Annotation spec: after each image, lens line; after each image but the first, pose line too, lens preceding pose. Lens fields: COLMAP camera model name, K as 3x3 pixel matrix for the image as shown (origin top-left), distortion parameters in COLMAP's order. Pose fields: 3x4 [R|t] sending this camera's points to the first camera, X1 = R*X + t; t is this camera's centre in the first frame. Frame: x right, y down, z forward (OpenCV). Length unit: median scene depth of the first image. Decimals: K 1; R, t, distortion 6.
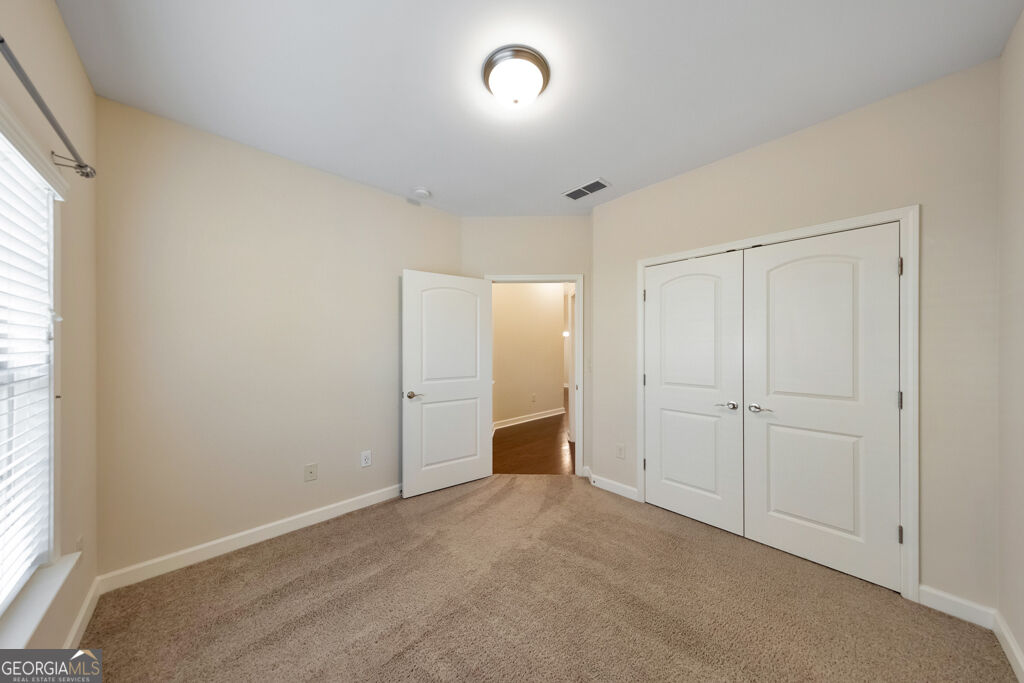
lens RADIAL K [[306.3, 0, 506.6], [0, 306.3, 345.6], [0, 0, 1]] dist [0.000545, -0.000011]
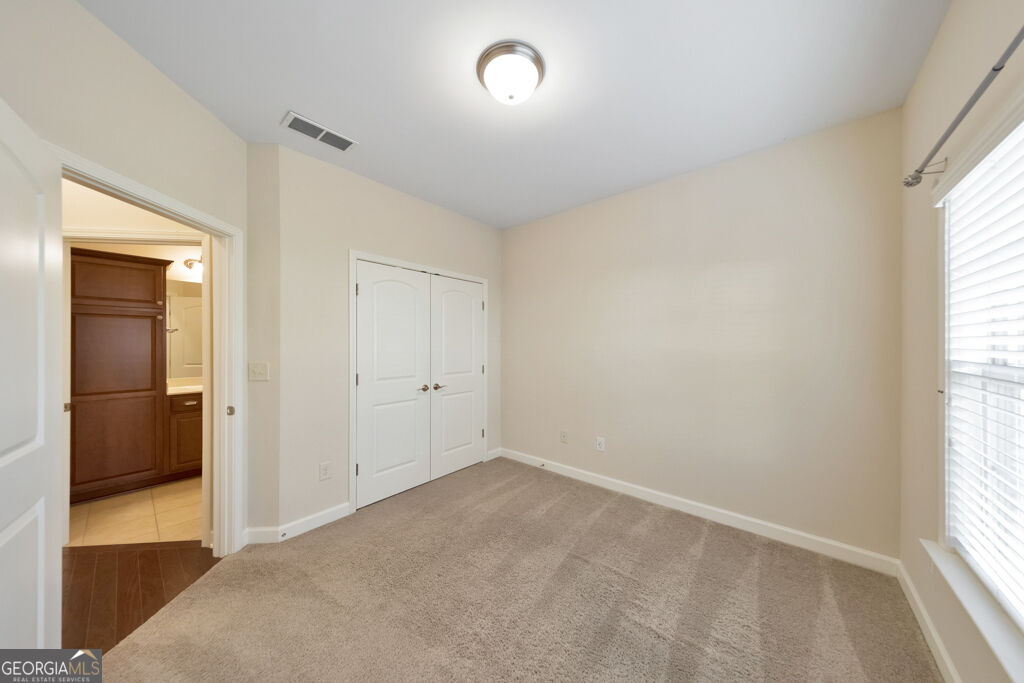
lens RADIAL K [[326.5, 0, 517.7], [0, 326.5, 344.1], [0, 0, 1]] dist [0.001381, -0.000053]
pose [[-0.111310, -0.003329, 0.993780, -0.603776], [-0.004045, 0.999988, 0.002897, -0.002080], [-0.993778, -0.003697, -0.111322, 0.632485]]
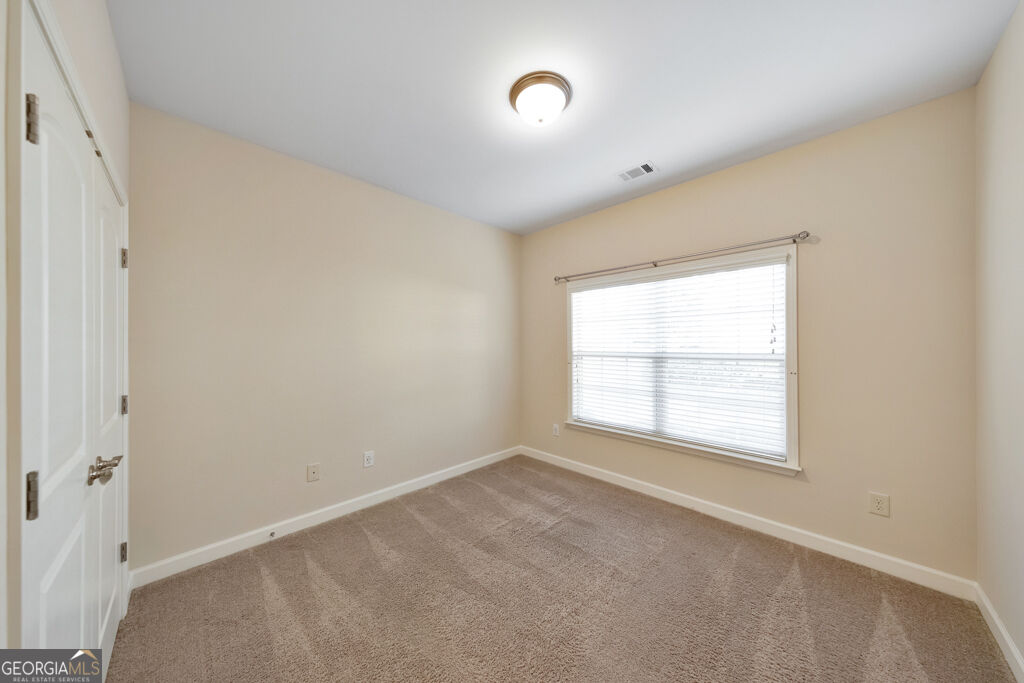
lens RADIAL K [[320.1, 0, 512.0], [0, 320.1, 341.5], [0, 0, 1]] dist [0.000896, 0.000058]
pose [[-0.999862, 0.005479, -0.015691, 0.046374], [0.005689, 0.999894, -0.013387, -0.000202], [0.015616, -0.013474, -0.999787, 1.211051]]
